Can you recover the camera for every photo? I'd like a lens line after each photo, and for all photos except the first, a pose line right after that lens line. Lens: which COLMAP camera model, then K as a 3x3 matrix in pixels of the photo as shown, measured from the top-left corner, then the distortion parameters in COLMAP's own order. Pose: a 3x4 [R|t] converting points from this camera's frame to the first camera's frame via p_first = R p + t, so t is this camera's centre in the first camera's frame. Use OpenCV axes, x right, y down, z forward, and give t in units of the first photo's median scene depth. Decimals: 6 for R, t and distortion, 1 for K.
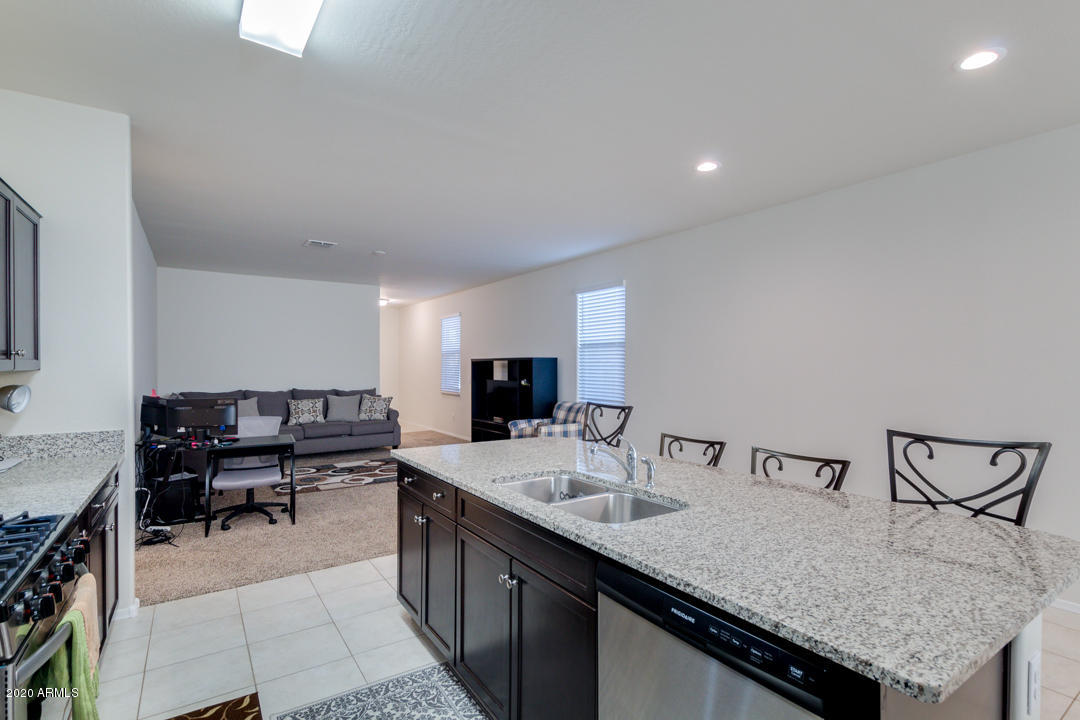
lens RADIAL K [[516.2, 0, 546.7], [0, 516.2, 372.7], [0, 0, 1]] dist [-0.000333, -0.000116]
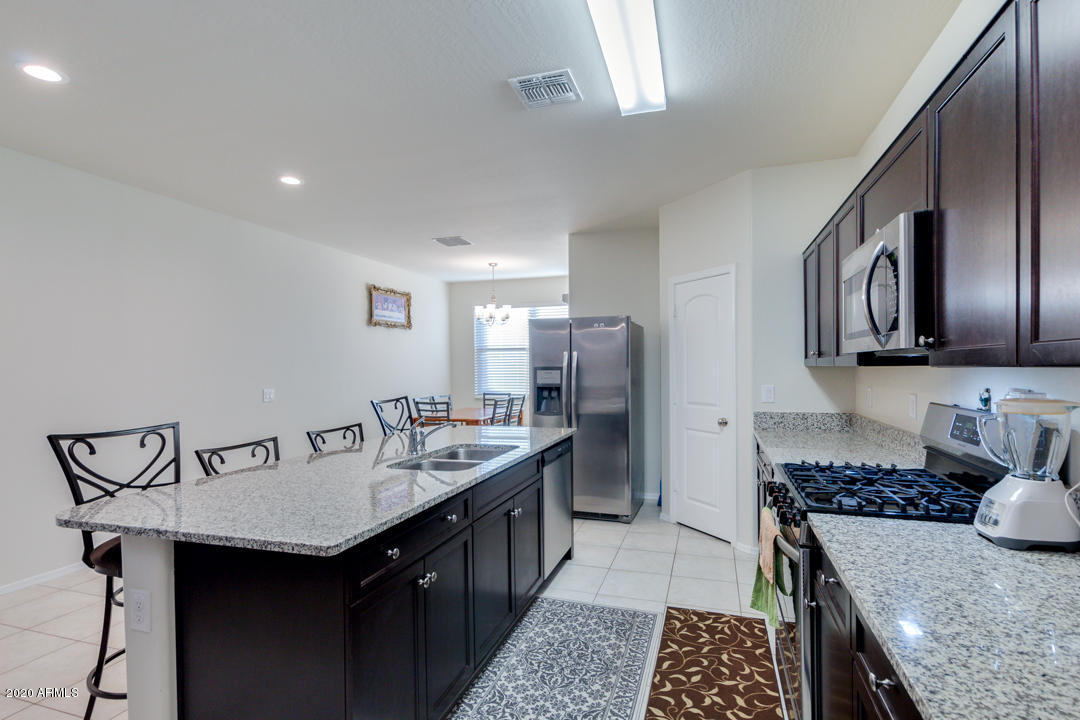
lens RADIAL K [[516.2, 0, 546.7], [0, 516.2, 372.7], [0, 0, 1]] dist [-0.000333, -0.000116]
pose [[-0.613063, -0.003956, 0.790024, -0.655656], [0.008852, 0.999890, 0.011877, -0.005888], [-0.789984, 0.014274, -0.612961, 0.906675]]
